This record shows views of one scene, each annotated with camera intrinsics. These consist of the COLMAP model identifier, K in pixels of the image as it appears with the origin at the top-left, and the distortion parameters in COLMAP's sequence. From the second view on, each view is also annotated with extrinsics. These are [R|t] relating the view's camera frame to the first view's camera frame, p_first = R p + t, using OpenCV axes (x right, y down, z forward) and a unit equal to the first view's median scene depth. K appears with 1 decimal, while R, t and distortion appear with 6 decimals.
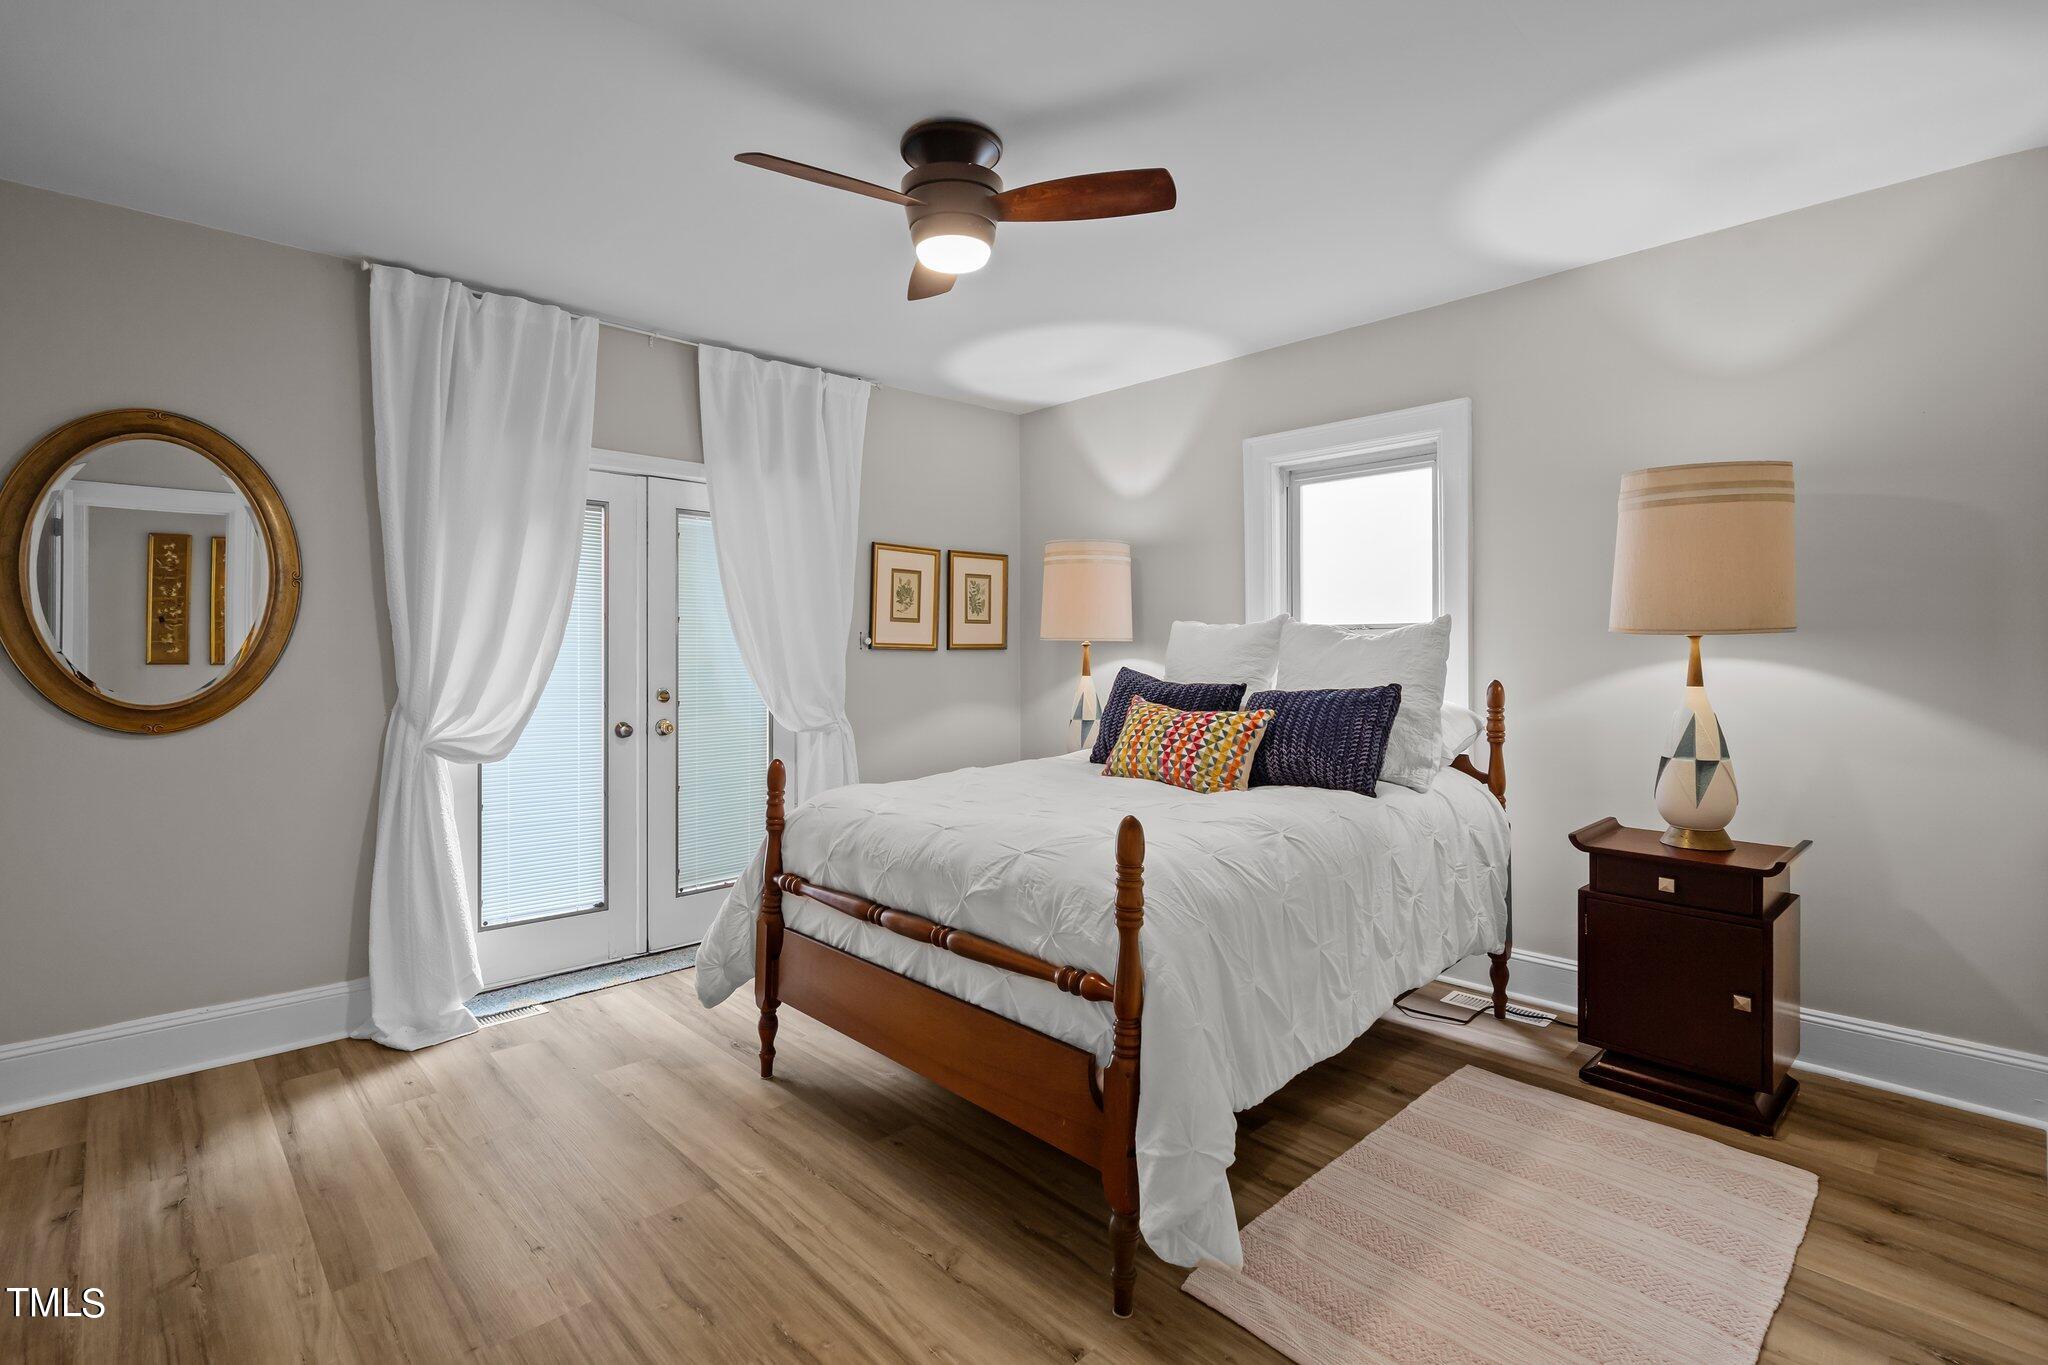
lens RADIAL K [[944.3, 0, 1019.5], [0, 944.3, 650.9], [0, 0, 1]] dist [-0.003012, -0.000607]
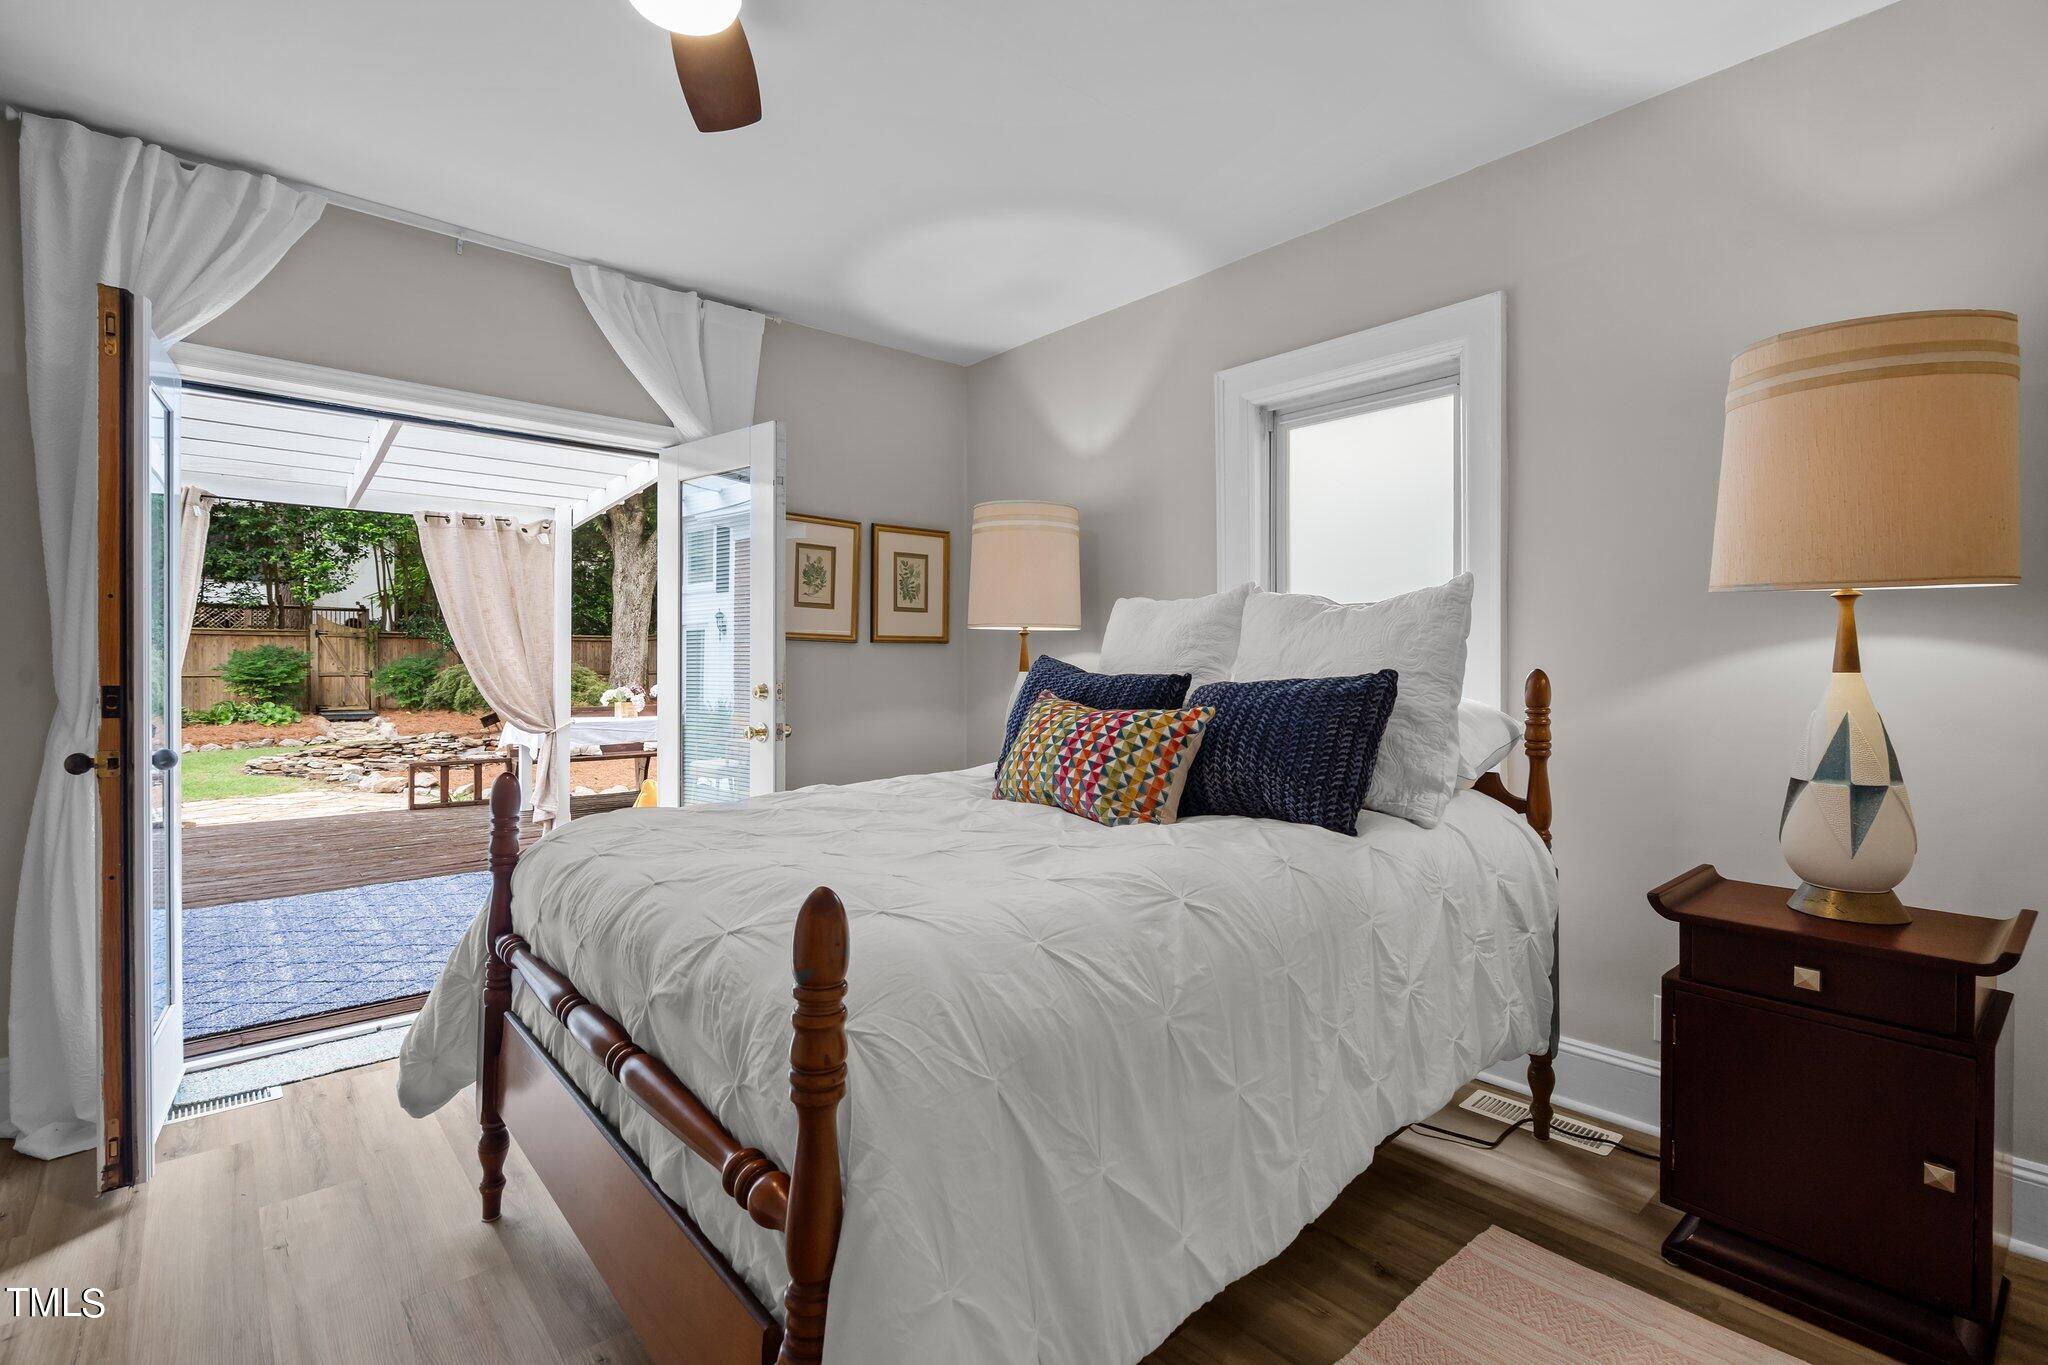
lens RADIAL K [[944.3, 0, 1015.6], [0, 944.3, 666.3], [0, 0, 1]] dist [-0.003012, -0.000607]
pose [[0.999231, 0.003253, -0.039076, 0.148557], [-0.003141, 0.999991, 0.002927, 0.030260], [0.039085, -0.002802, 0.999232, 0.293002]]
